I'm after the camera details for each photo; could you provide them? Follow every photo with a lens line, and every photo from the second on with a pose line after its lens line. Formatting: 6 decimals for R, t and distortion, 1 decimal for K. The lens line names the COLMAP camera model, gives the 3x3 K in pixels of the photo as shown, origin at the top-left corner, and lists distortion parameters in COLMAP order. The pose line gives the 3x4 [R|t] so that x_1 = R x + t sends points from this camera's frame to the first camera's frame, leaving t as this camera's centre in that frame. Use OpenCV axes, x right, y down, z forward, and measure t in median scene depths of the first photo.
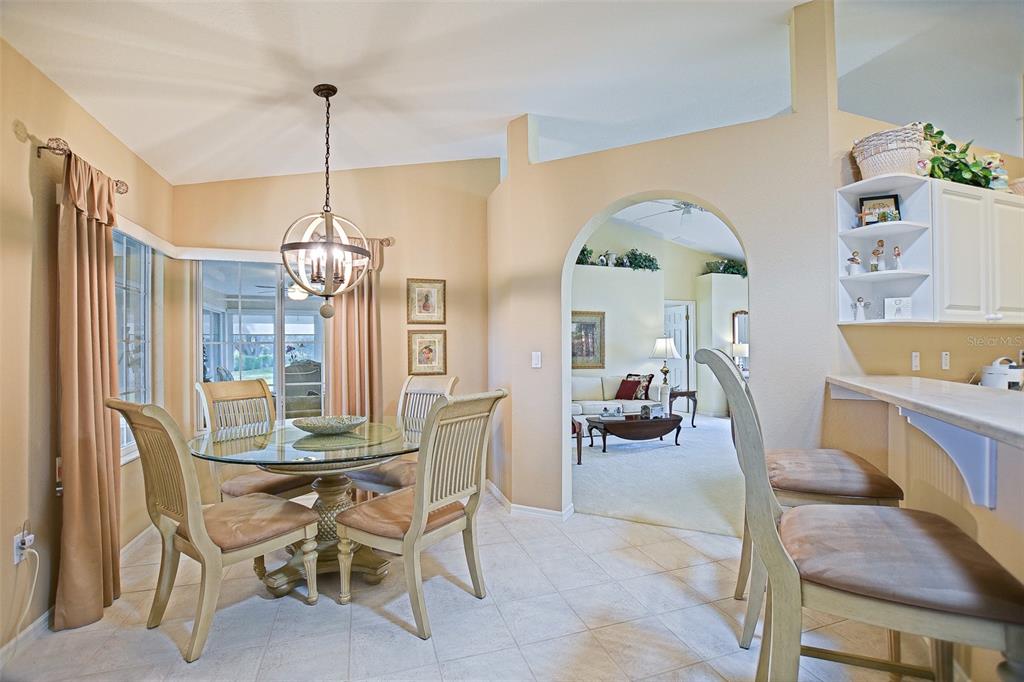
lens RADIAL K [[459.0, 0, 515.9], [0, 459.0, 349.9], [0, 0, 1]] dist [-0.026486, 0.000197]
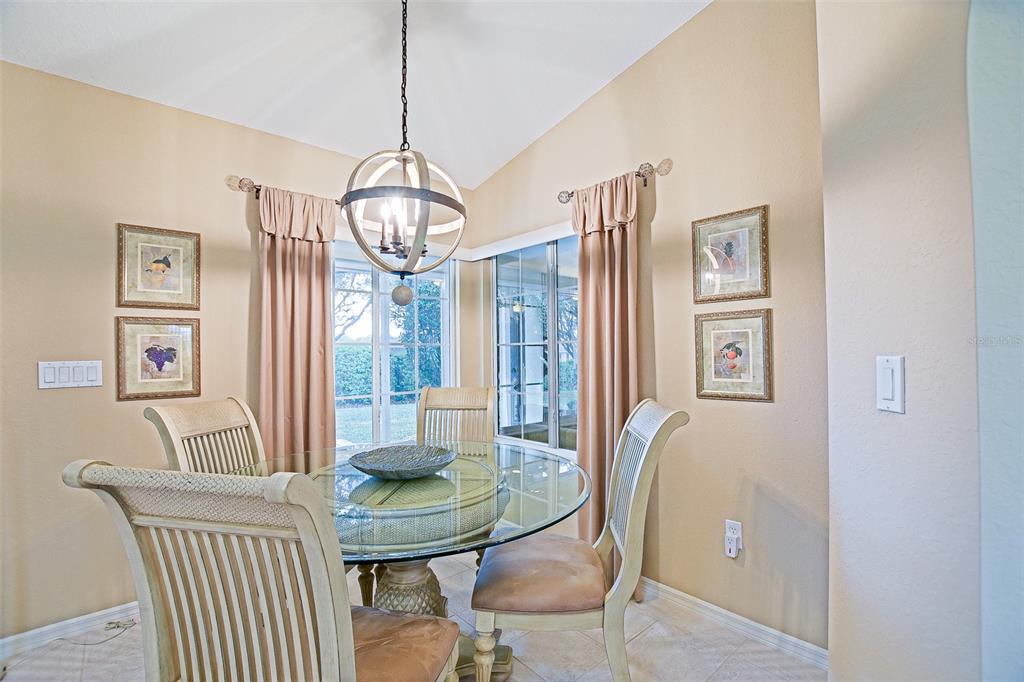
lens RADIAL K [[459.0, 0, 515.9], [0, 459.0, 349.9], [0, 0, 1]] dist [-0.026486, 0.000197]
pose [[0.395558, -0.002976, -0.918436, 0.180089], [0.008164, 0.999967, 0.000277, -0.002797], [0.918405, -0.007608, 0.395569, 0.578080]]
